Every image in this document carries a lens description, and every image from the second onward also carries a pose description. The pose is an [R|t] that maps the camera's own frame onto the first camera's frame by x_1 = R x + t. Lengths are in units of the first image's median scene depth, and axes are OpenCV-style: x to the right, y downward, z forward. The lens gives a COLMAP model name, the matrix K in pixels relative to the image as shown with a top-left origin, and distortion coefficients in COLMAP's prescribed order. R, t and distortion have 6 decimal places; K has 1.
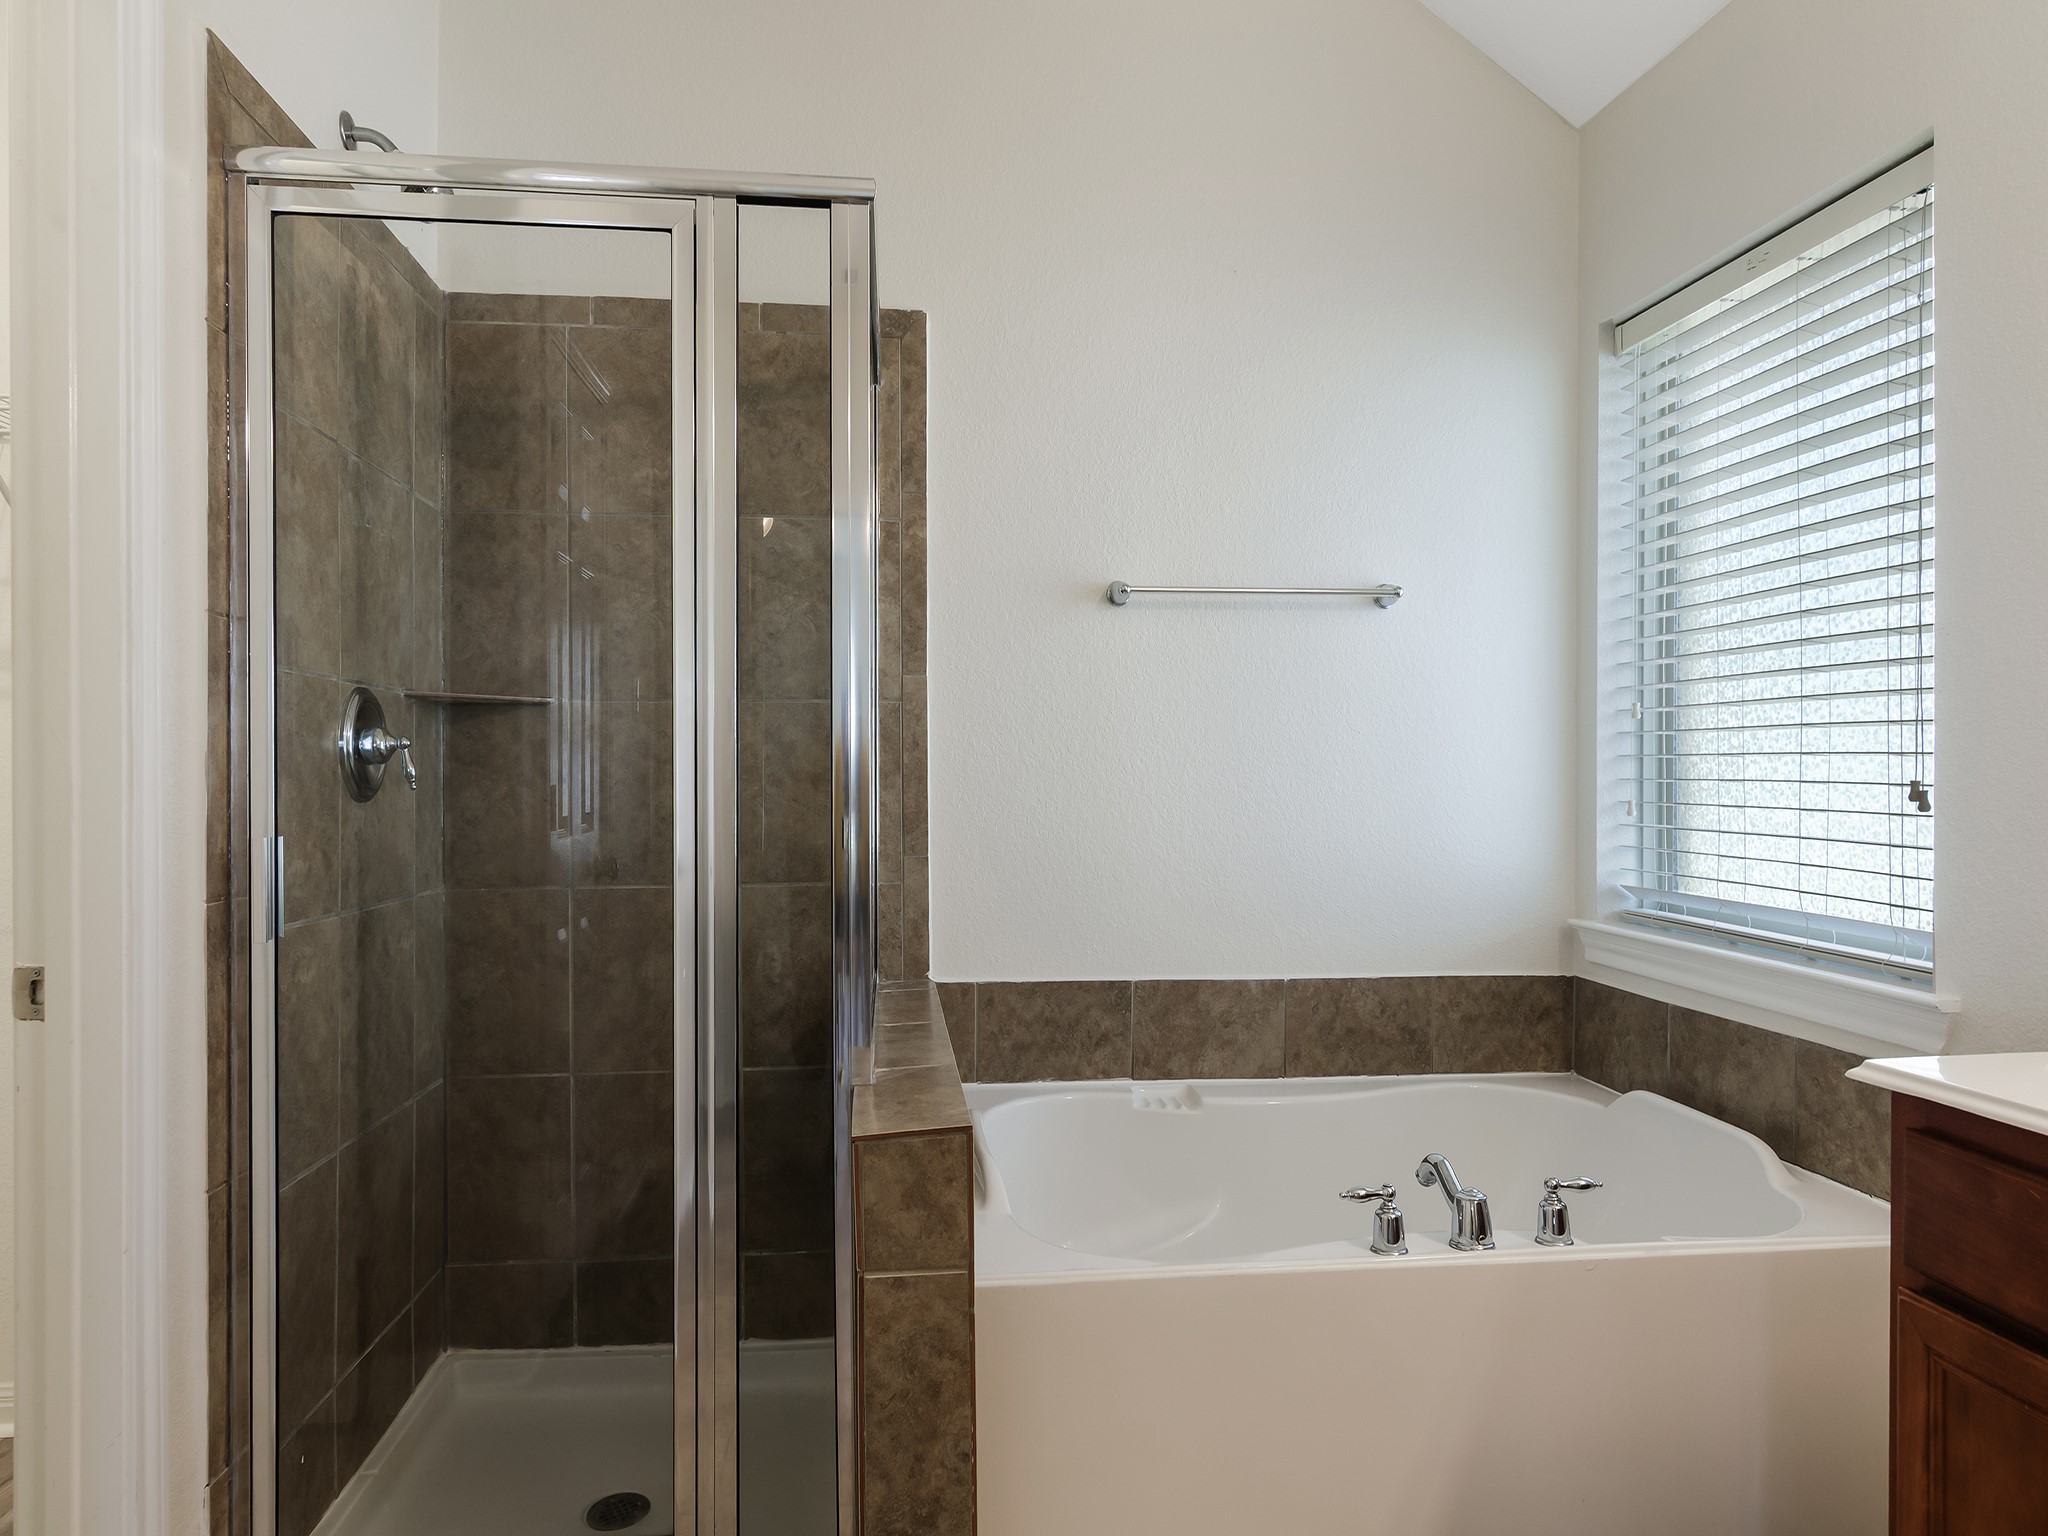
lens RADIAL K [[1280.3, 0, 1016.8], [0, 1280.3, 779.9], [0, 0, 1]] dist [0.000562, 0.002850]
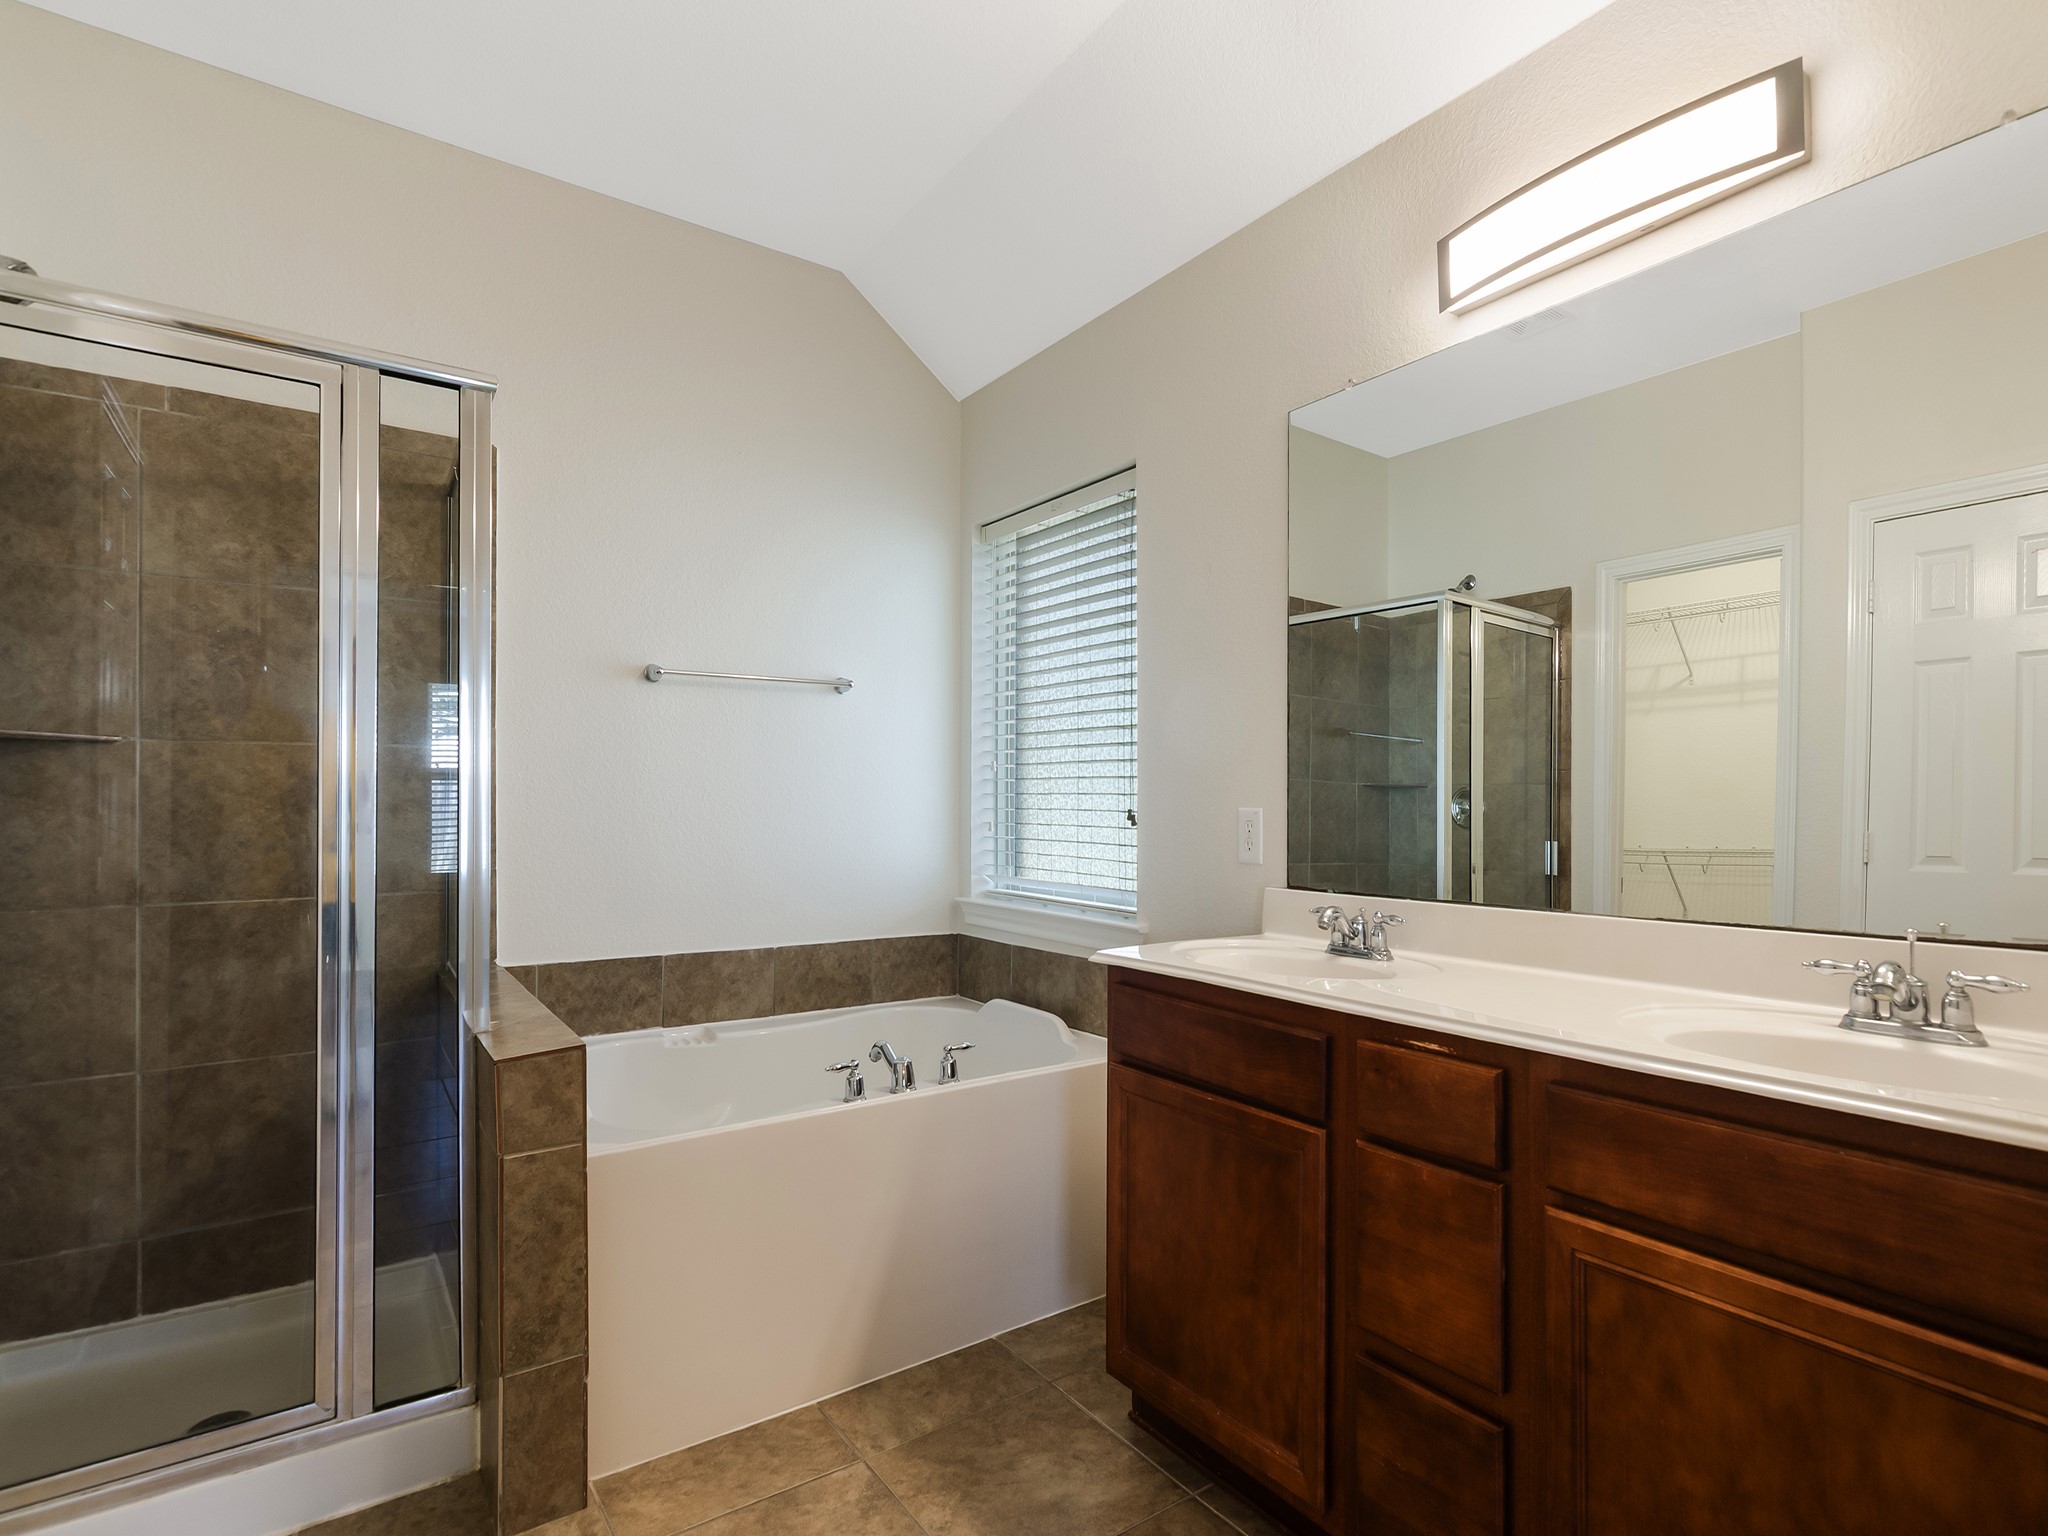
lens RADIAL K [[1038.8, 0, 1046.3], [0, 1038.8, 801.8], [0, 0, 1]] dist [0.003778, 0.000469]
pose [[0.878036, 0.002329, 0.478589, -0.087696], [0.001087, 0.999976, -0.006861, 0.000034], [-0.478594, 0.006544, 0.878012, -0.187517]]
